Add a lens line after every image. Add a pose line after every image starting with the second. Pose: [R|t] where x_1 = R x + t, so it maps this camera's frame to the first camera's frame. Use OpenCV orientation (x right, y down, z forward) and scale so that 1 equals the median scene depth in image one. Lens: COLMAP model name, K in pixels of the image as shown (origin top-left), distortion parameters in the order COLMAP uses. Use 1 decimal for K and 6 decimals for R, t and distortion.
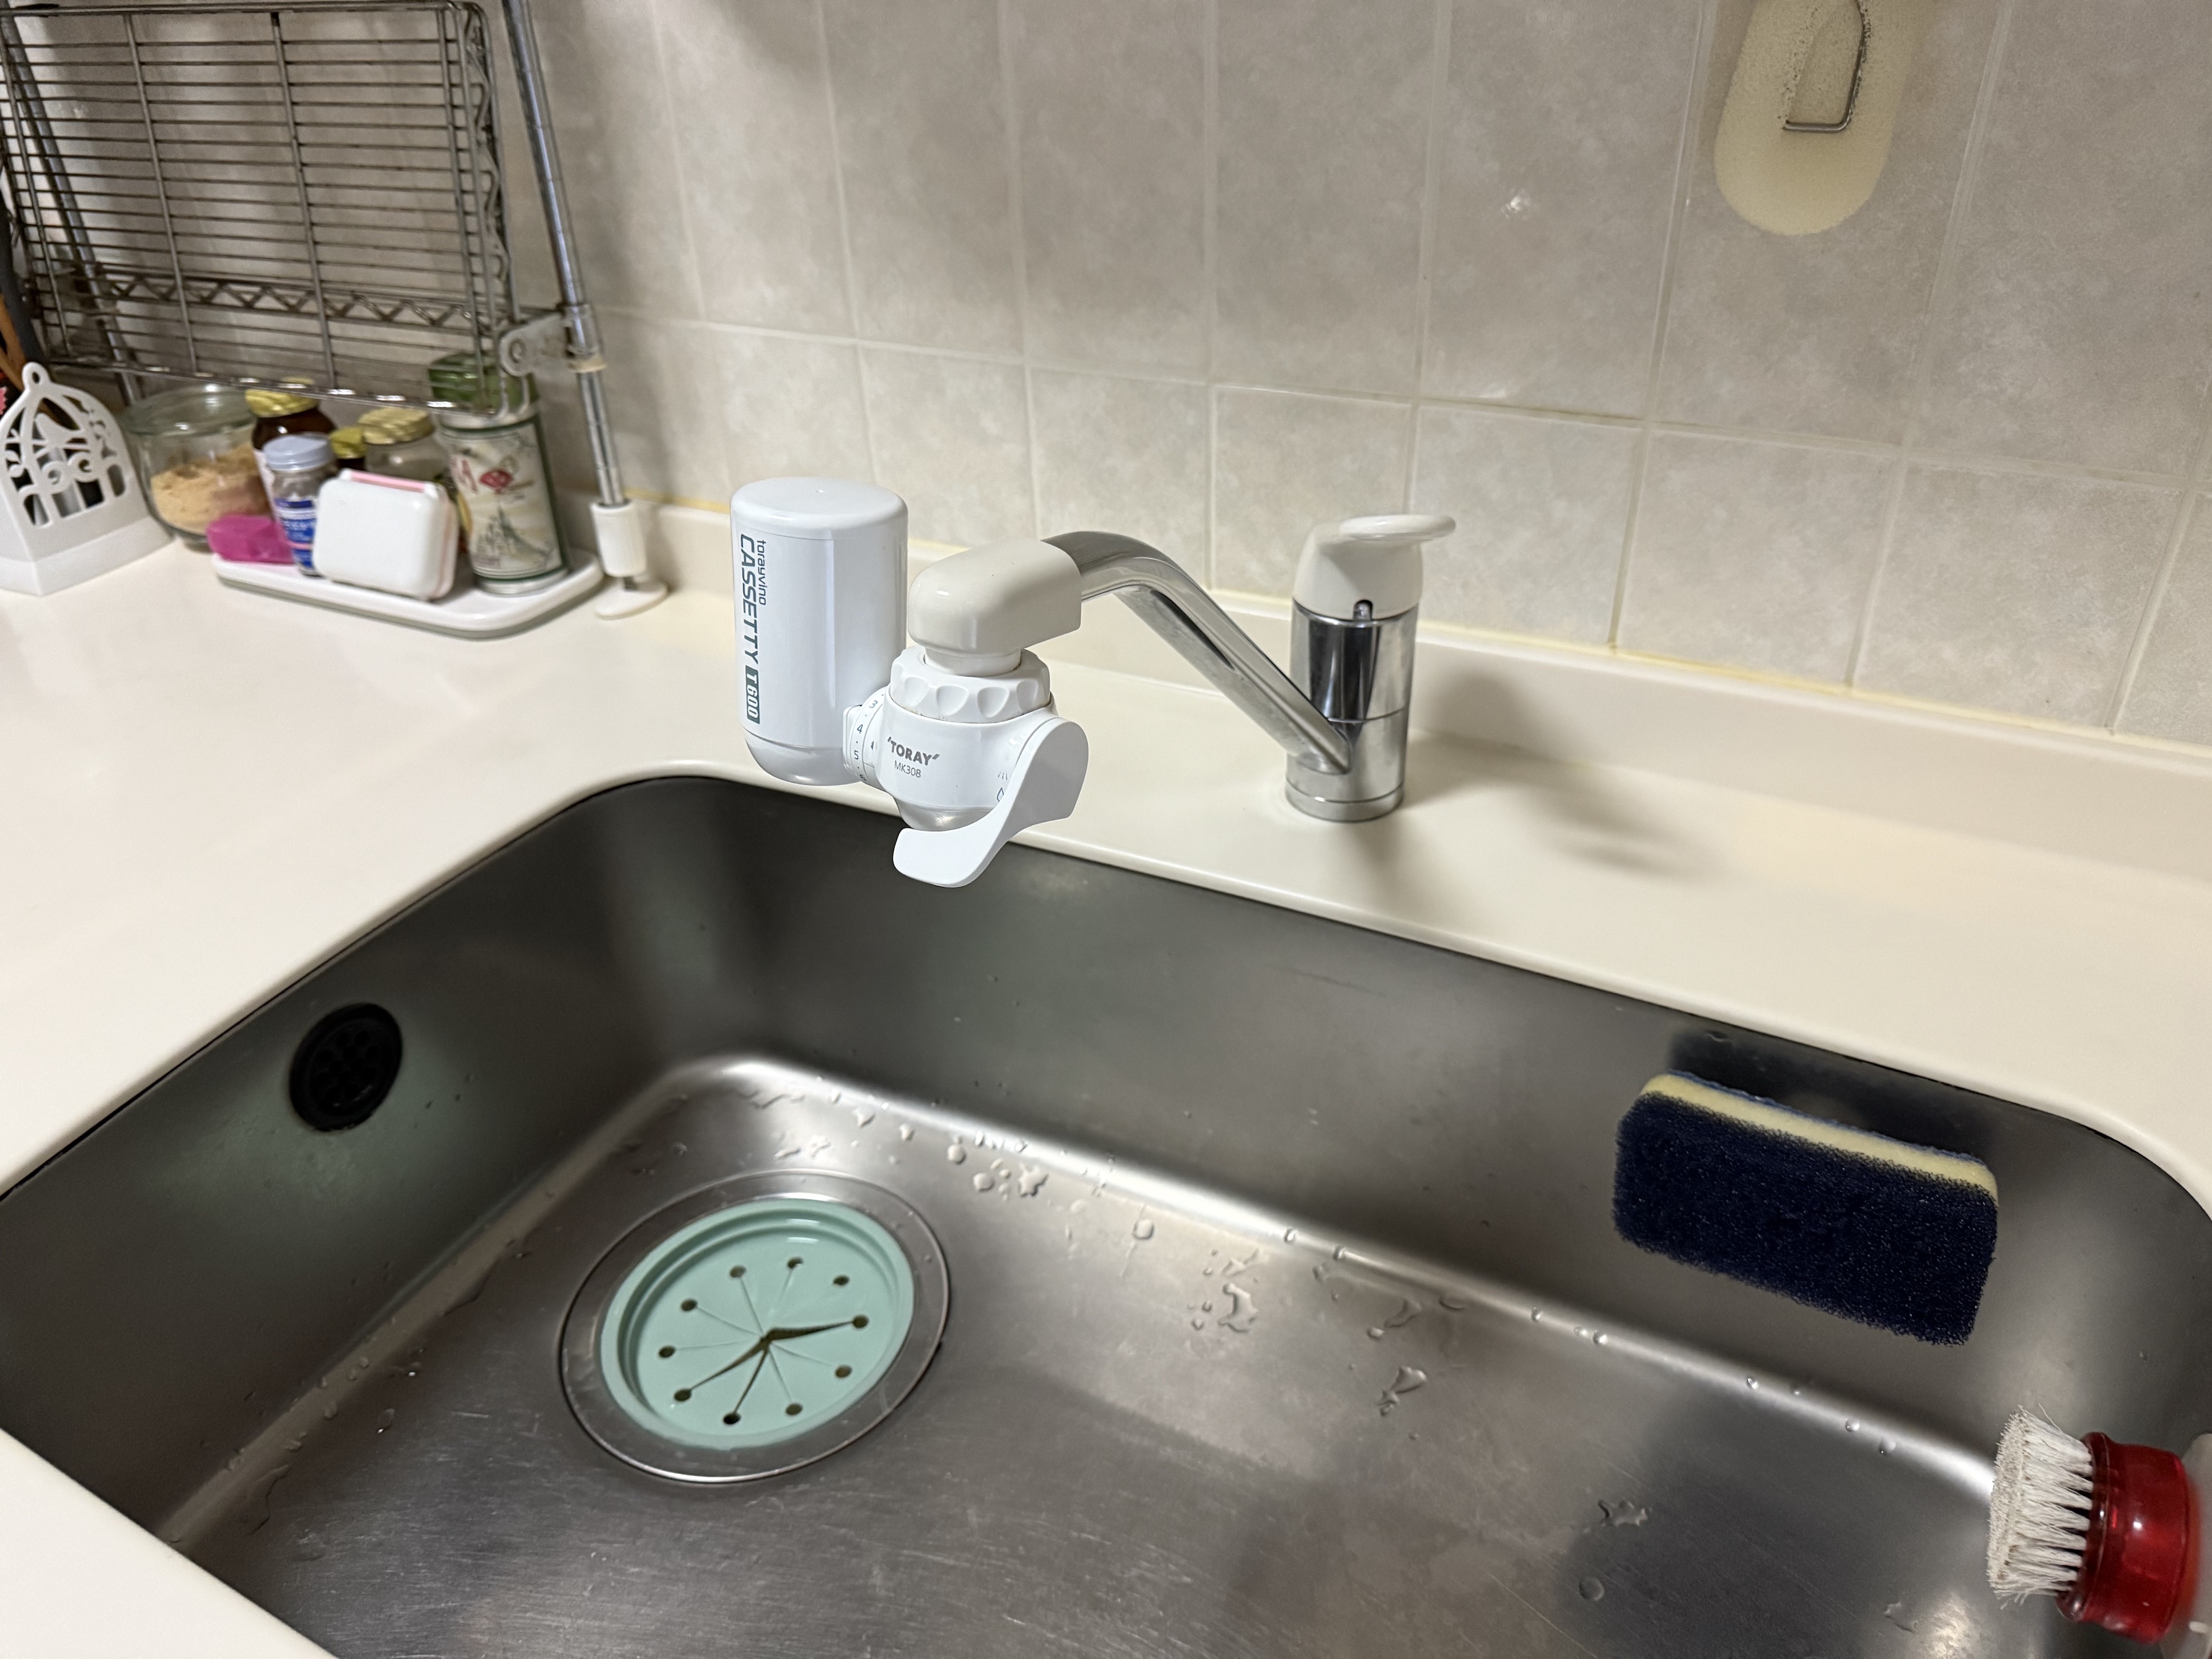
lens RADIAL K [[1629.9, 0, 1117.3], [0, 1629.9, 831.7], [0, 0, 1]] dist [-0.026276, -0.009436]
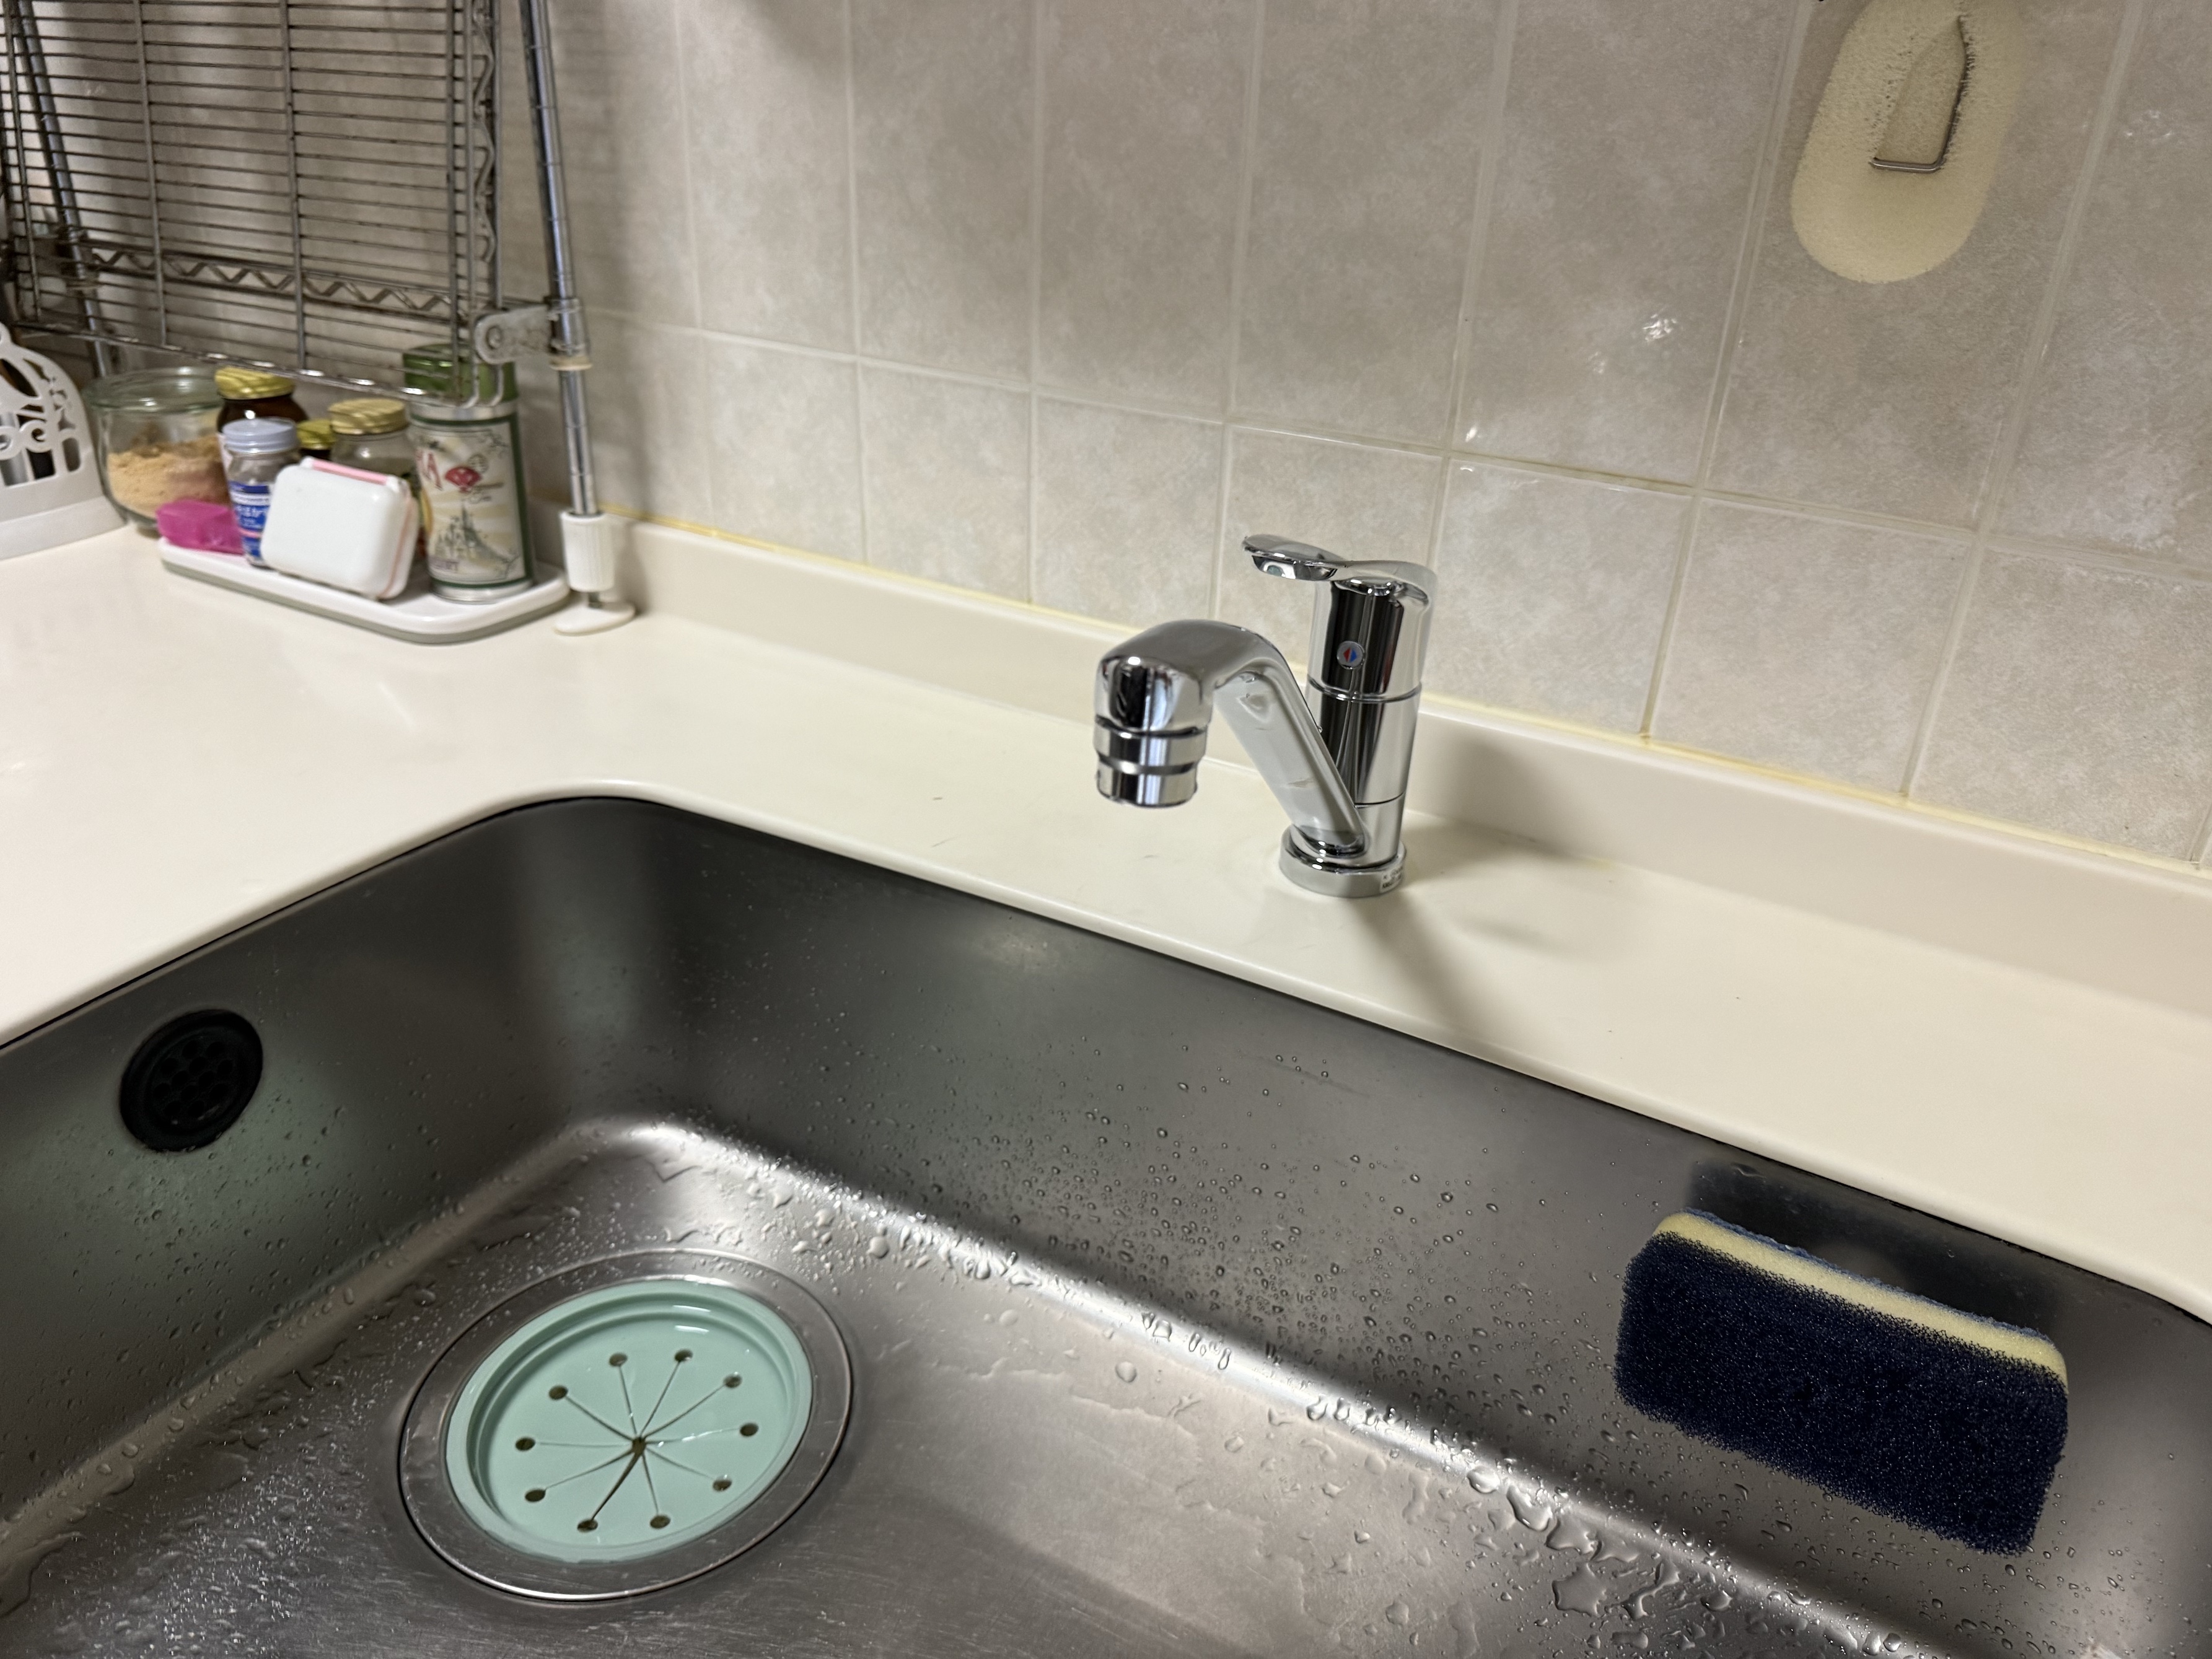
lens RADIAL K [[1629.9, 0, 1124.2], [0, 1629.9, 819.9], [0, 0, 1]] dist [-0.026276, -0.009436]
pose [[0.996559, 0.082882, -0.000530, 0.018710], [-0.082631, 0.993005, -0.084340, 0.033356], [-0.006464, 0.084093, 0.996437, 0.099419]]
